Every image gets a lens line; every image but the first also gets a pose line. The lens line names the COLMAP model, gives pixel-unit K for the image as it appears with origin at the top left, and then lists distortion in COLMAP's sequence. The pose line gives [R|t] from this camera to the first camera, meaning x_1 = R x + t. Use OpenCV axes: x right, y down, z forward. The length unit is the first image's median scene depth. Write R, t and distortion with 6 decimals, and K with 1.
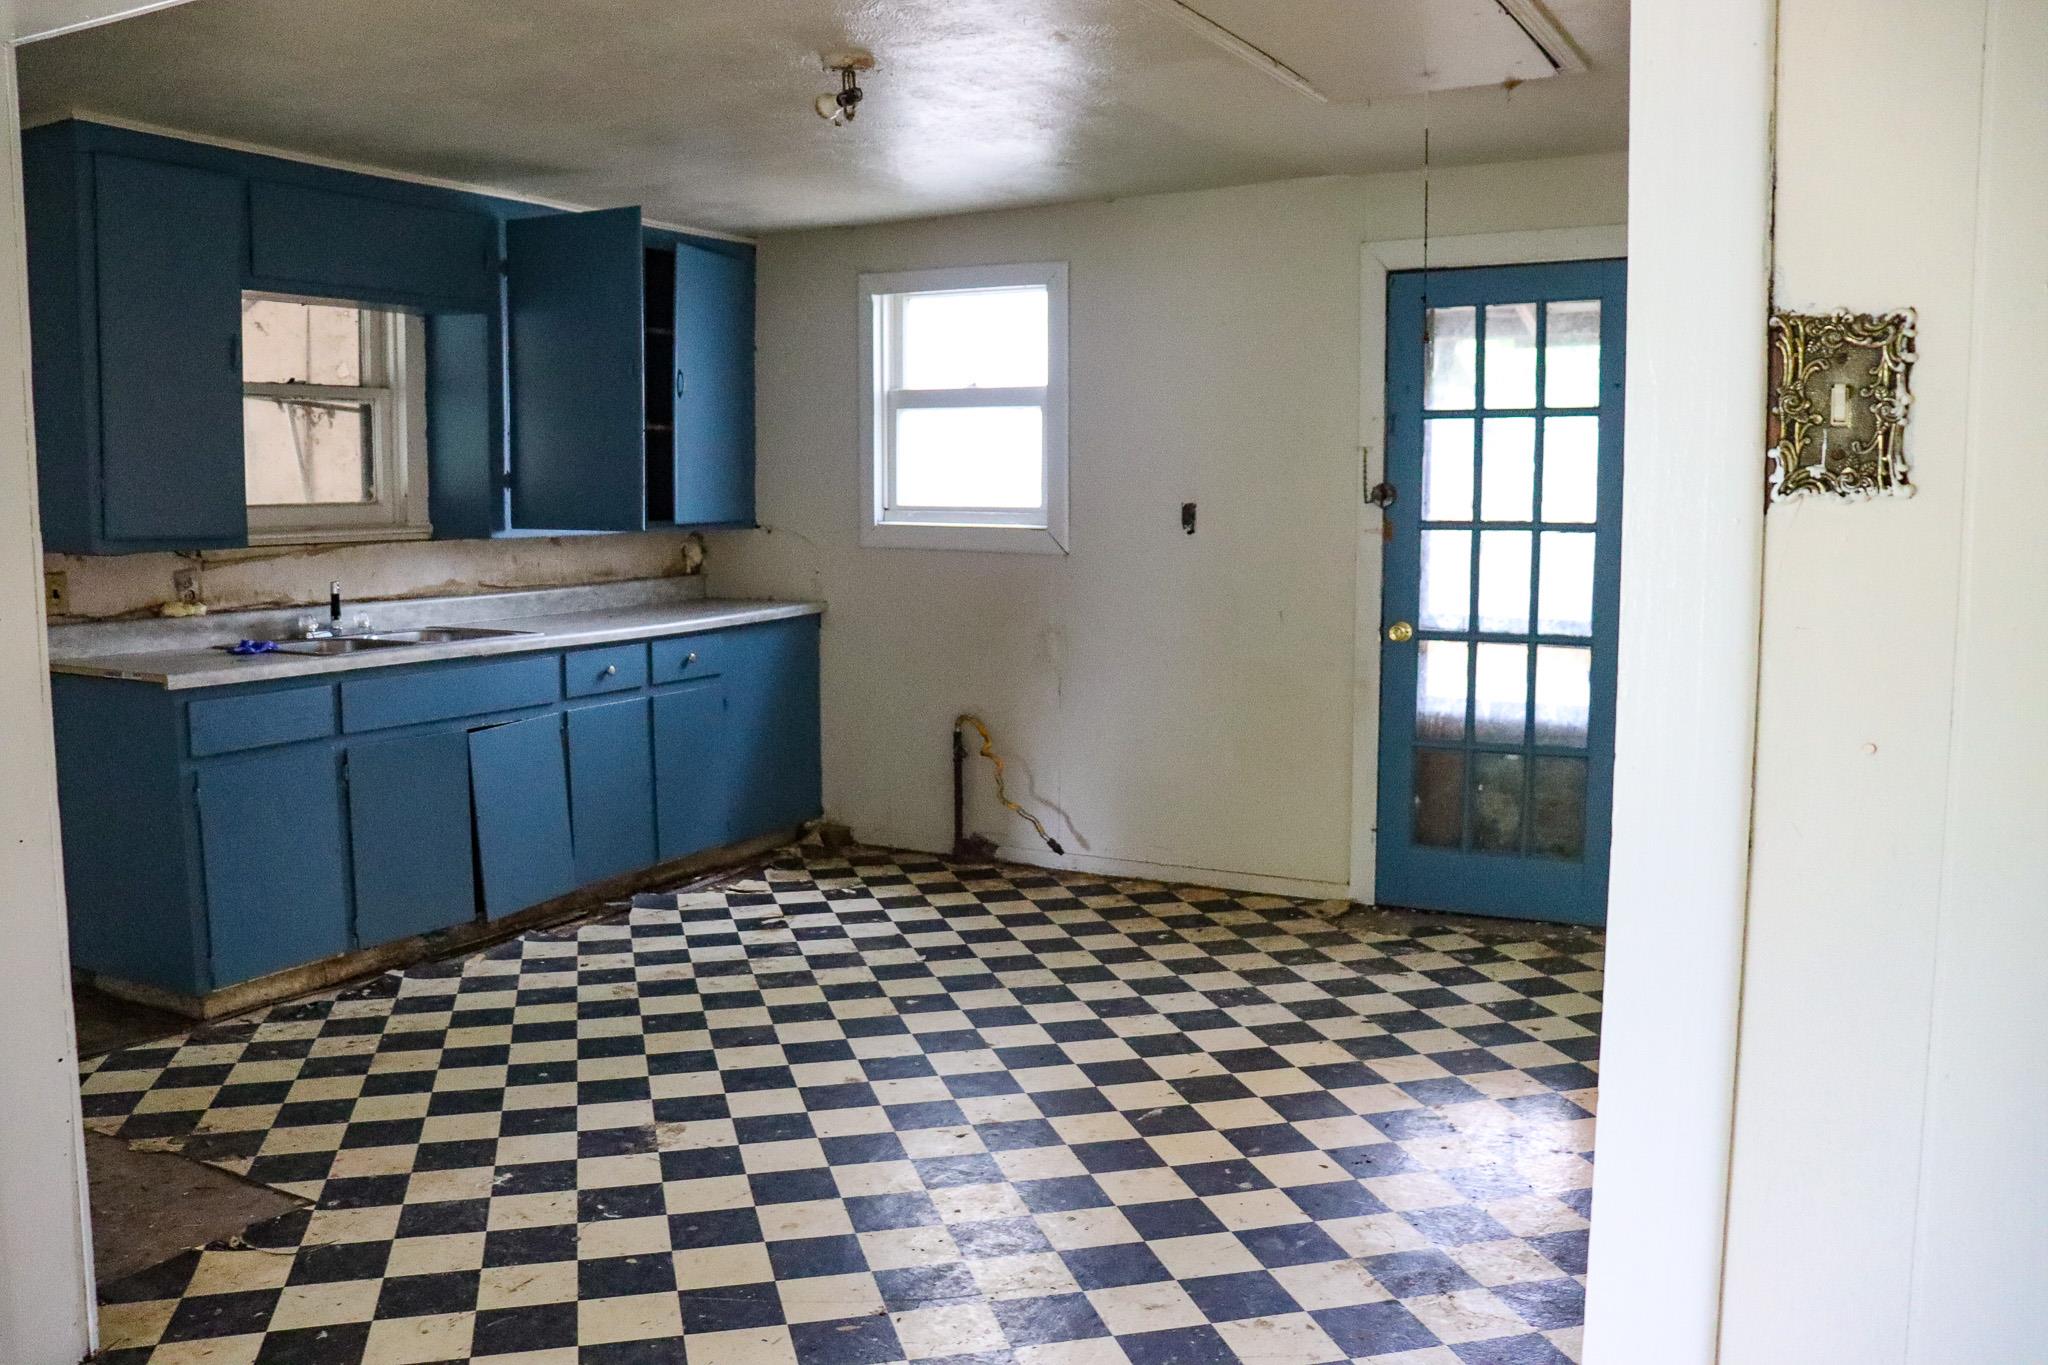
lens RADIAL K [[1688.0, 0, 1024.0], [0, 1688.0, 682.5], [0, 0, 1]] dist [-0.164088, 0.118387]
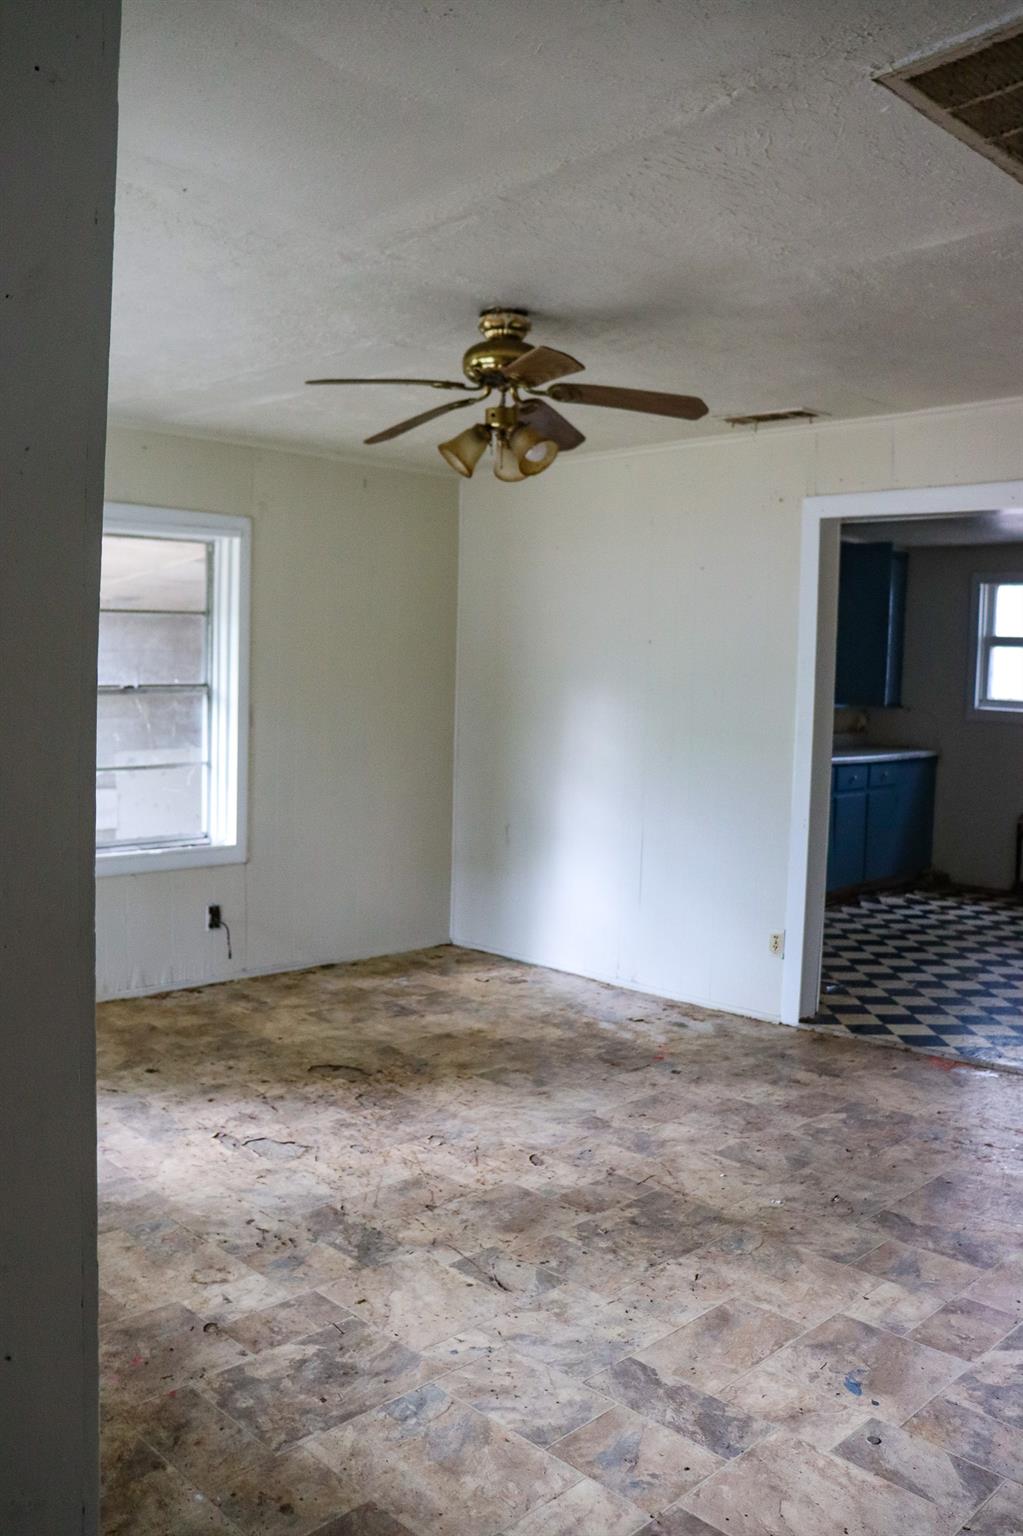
lens RADIAL K [[1266.0, 0, 511.5], [0, 1266.0, 768.0], [0, 0, 1]] dist [-0.164088, 0.118387]
pose [[0.963604, 0.047364, -0.263106, -0.253589], [-0.058614, 0.997665, -0.035069, 0.055952], [0.260830, 0.049215, 0.964129, -0.508272]]
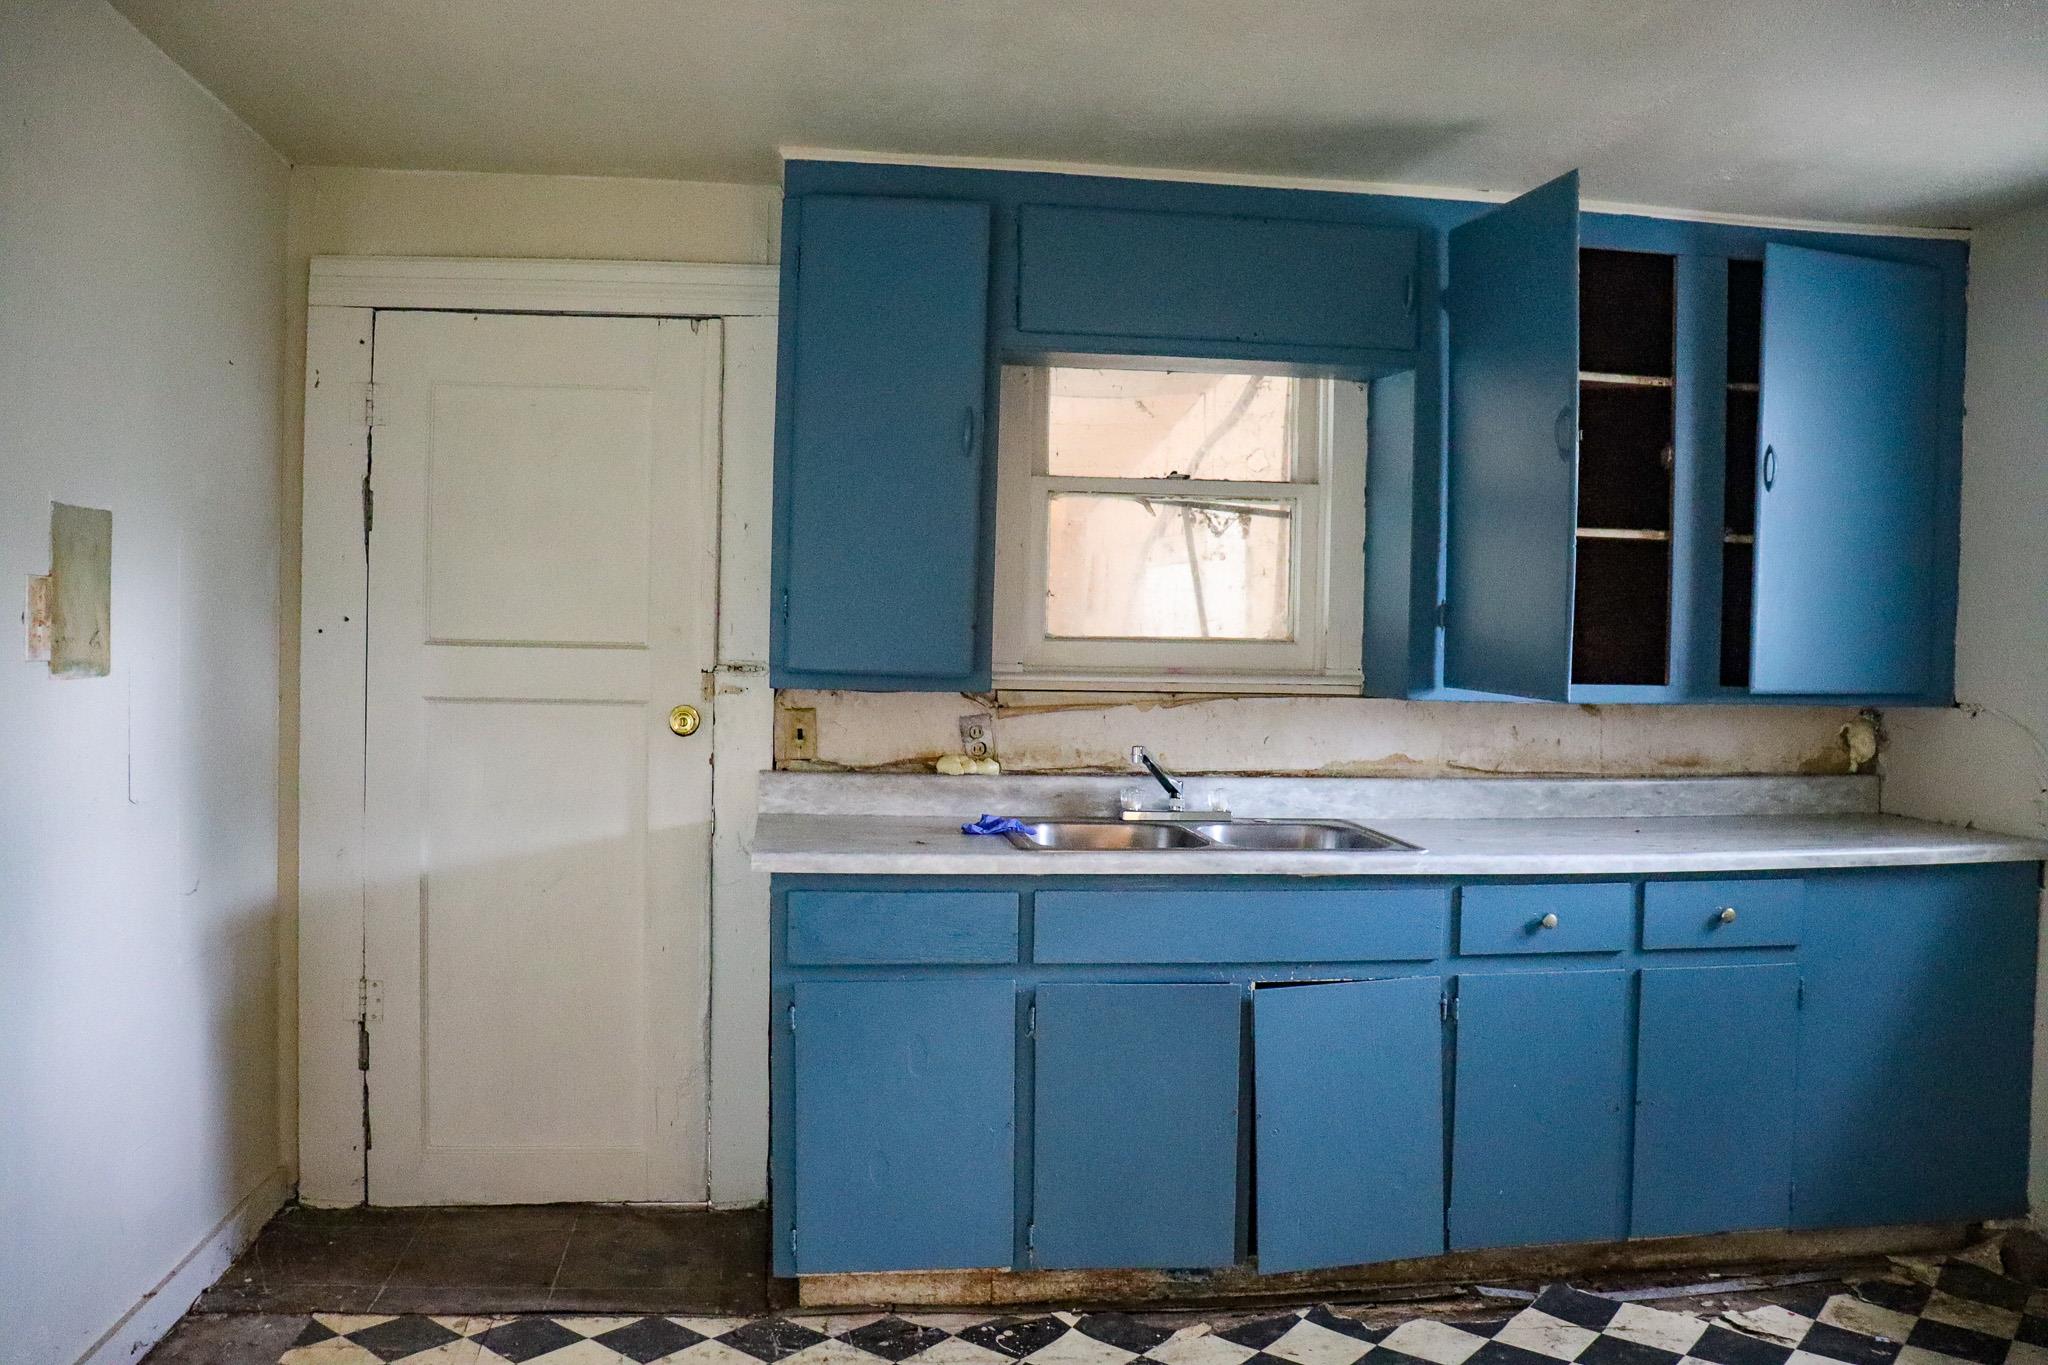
lens RADIAL K [[1688.0, 0, 1024.0], [0, 1688.0, 682.5], [0, 0, 1]] dist [-0.164088, 0.118387]
pose [[0.602910, 0.043843, -0.796604, 0.126036], [-0.112288, 0.993213, -0.030321, -0.055710], [0.789868, 0.107730, 0.603741, 0.466405]]
